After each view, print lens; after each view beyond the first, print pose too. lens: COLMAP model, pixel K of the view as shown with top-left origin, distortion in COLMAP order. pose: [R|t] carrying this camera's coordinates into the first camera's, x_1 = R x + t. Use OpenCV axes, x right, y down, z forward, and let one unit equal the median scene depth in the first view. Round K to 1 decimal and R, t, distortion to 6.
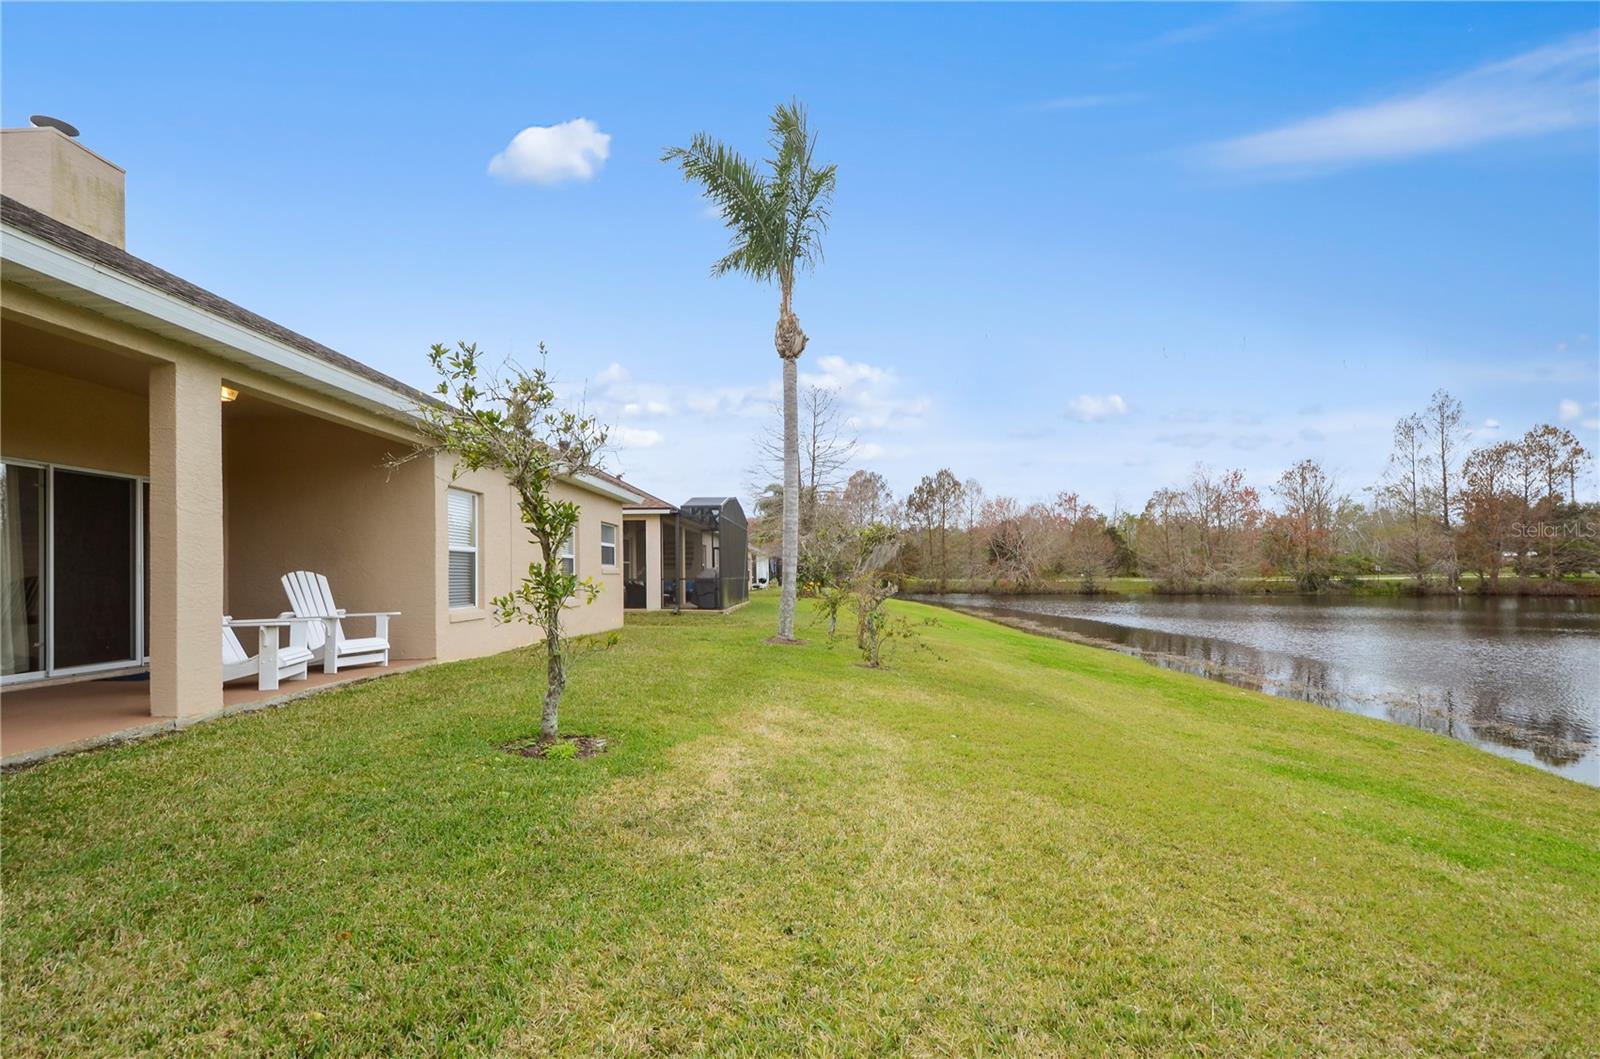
lens RADIAL K [[713.7, 0, 800.8], [0, 713.7, 562.5], [0, 0, 1]] dist [0.000317, -0.000218]
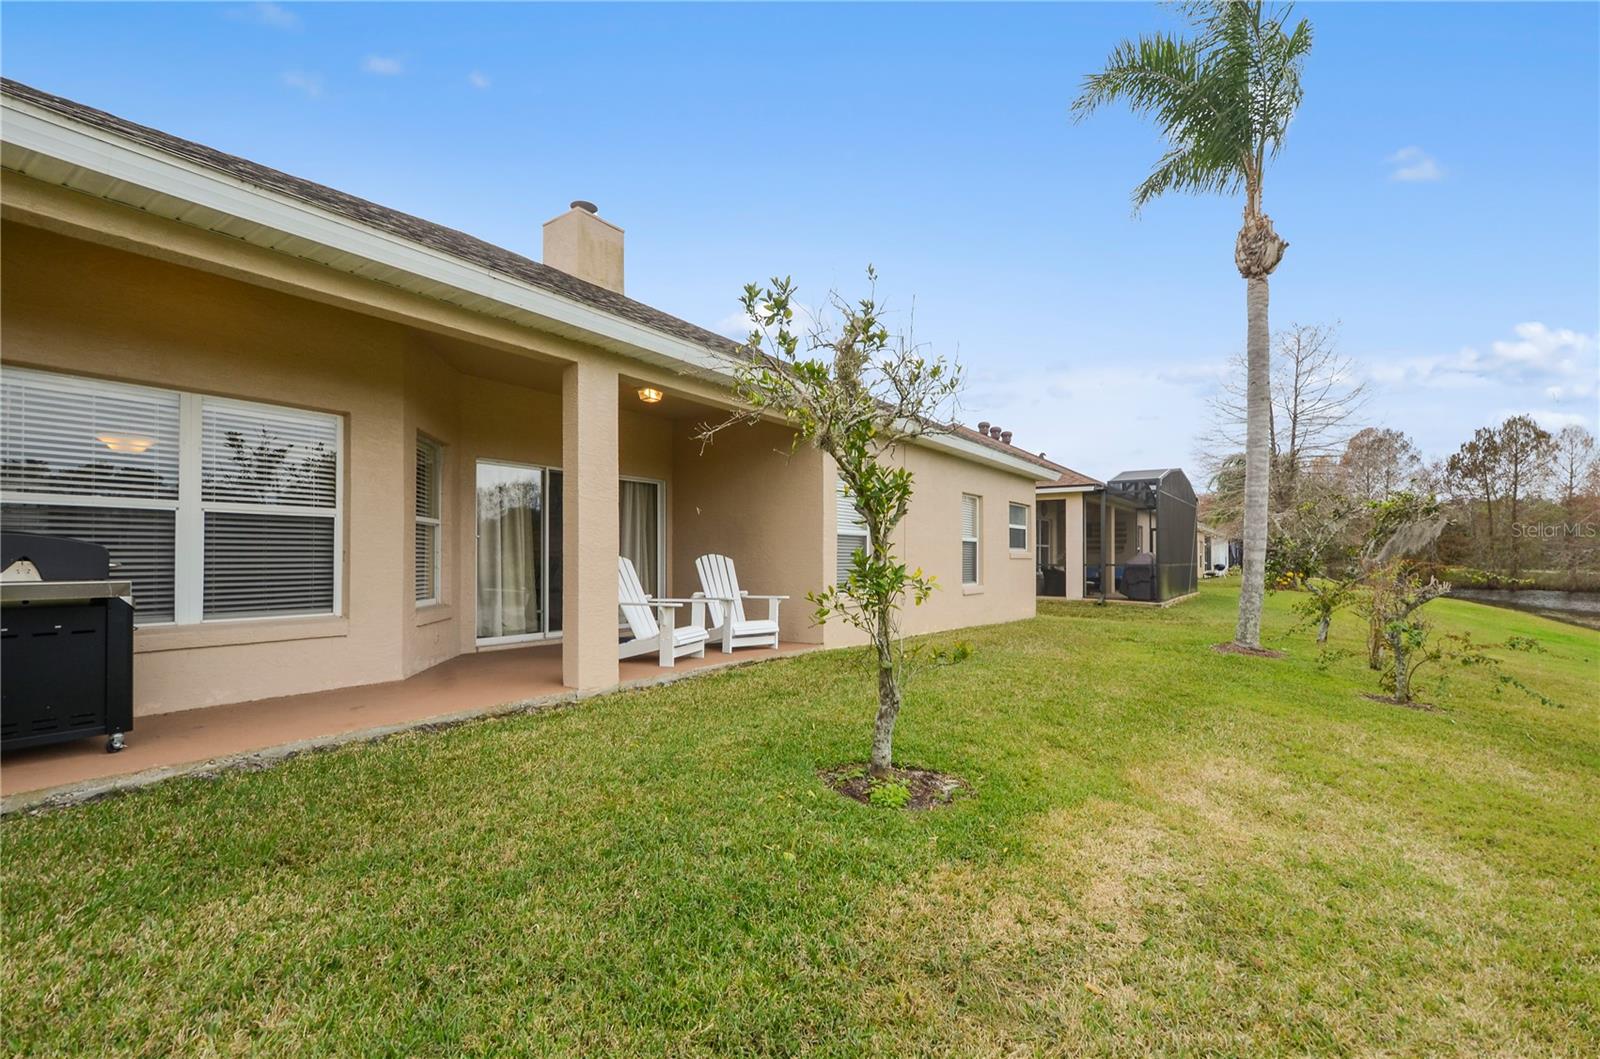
lens RADIAL K [[711.5, 0, 802.8], [0, 711.5, 553.2], [0, 0, 1]] dist [0.023359, -0.010185]
pose [[0.835770, 0.007683, -0.549027, 0.003188], [-0.001812, 0.999935, 0.011235, -0.001714], [0.549077, -0.008395, 0.835729, 0.181684]]
